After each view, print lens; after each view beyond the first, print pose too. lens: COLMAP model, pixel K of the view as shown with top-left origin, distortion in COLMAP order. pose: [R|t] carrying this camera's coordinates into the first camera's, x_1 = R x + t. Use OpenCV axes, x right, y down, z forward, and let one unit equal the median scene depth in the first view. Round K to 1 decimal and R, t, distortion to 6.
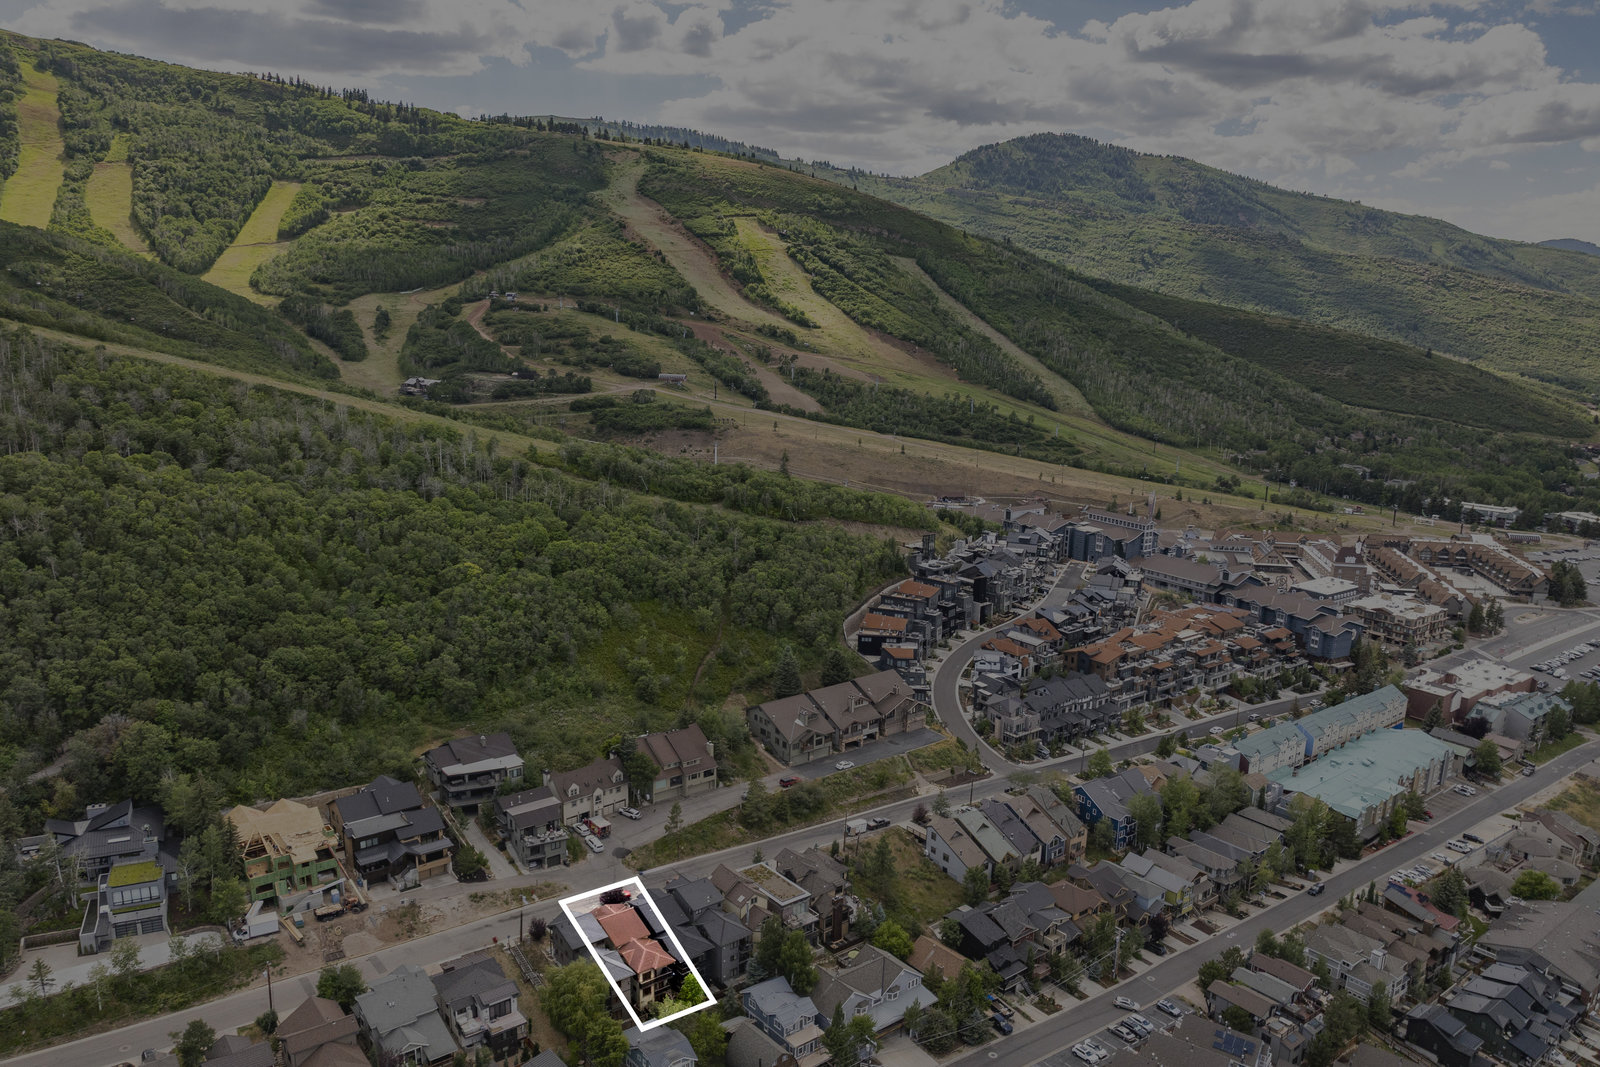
lens RADIAL K [[1225.3, 0, 800.0], [0, 1225.3, 533.5], [0, 0, 1]] dist [-0.039265, -0.005657]
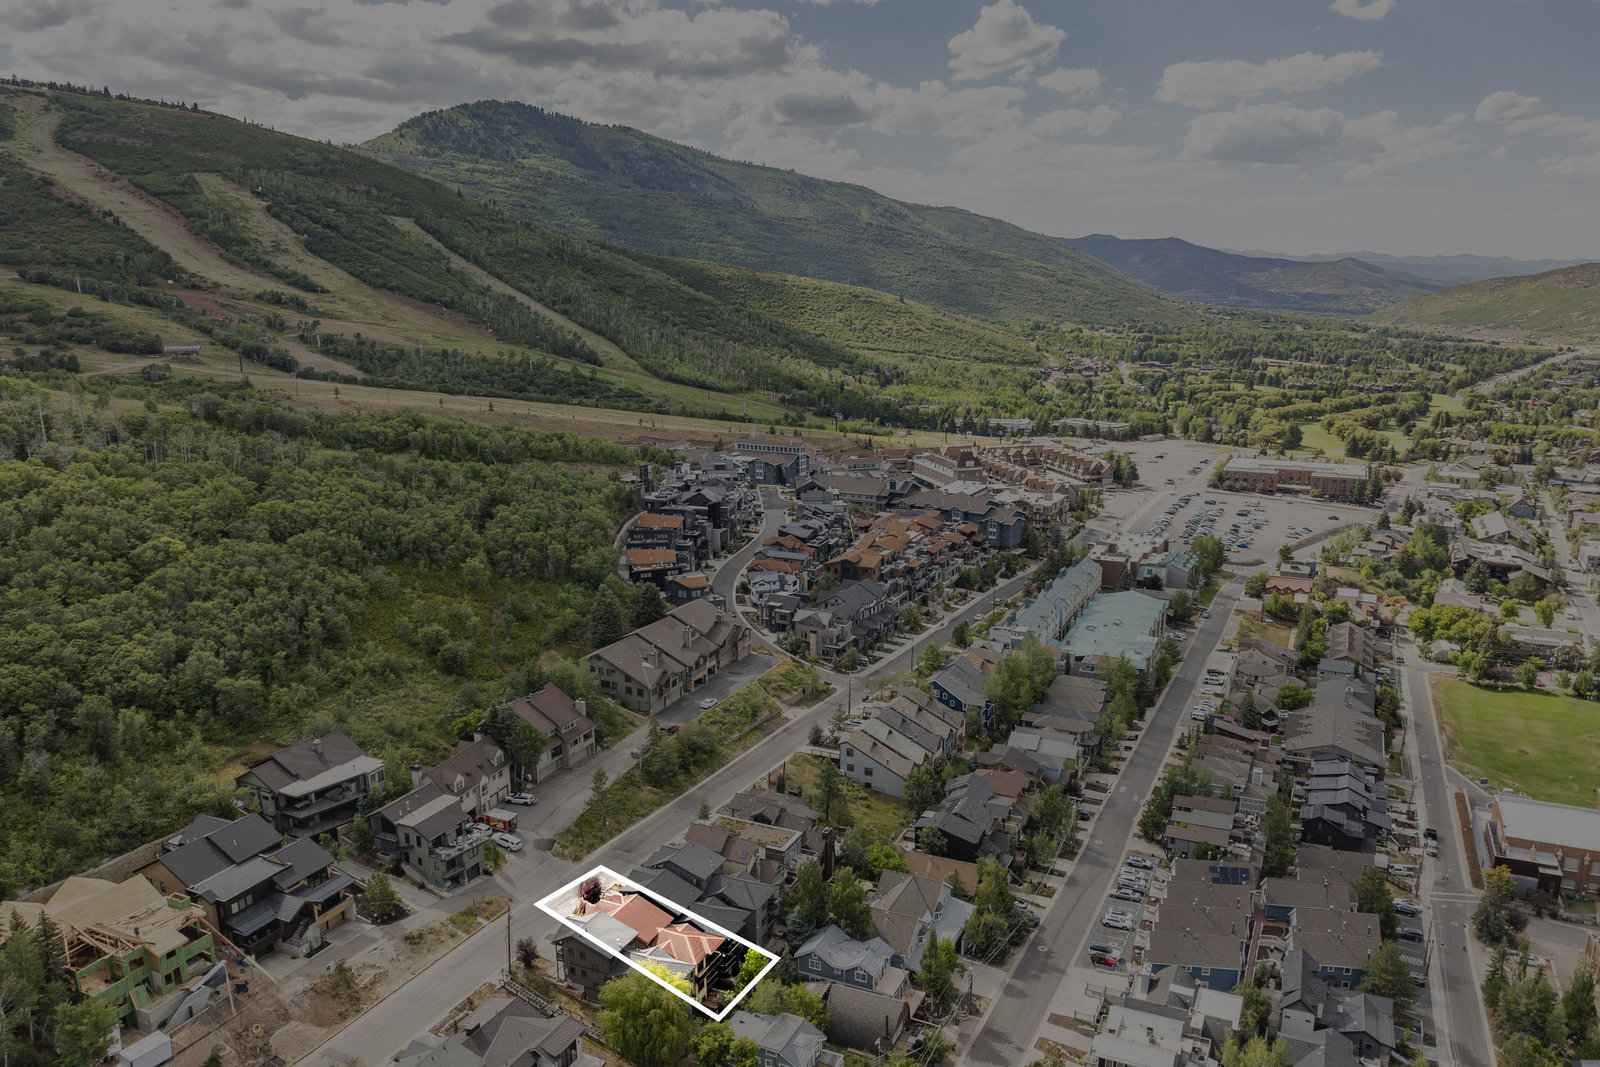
lens RADIAL K [[1225.3, 0, 800.0], [0, 1225.3, 533.5], [0, 0, 1]] dist [-0.039265, -0.005657]
pose [[0.885462, -0.123450, 0.448015, -0.143390], [0.121113, 0.992057, 0.033992, 0.023930], [-0.448652, 0.024162, 0.893380, 0.094387]]
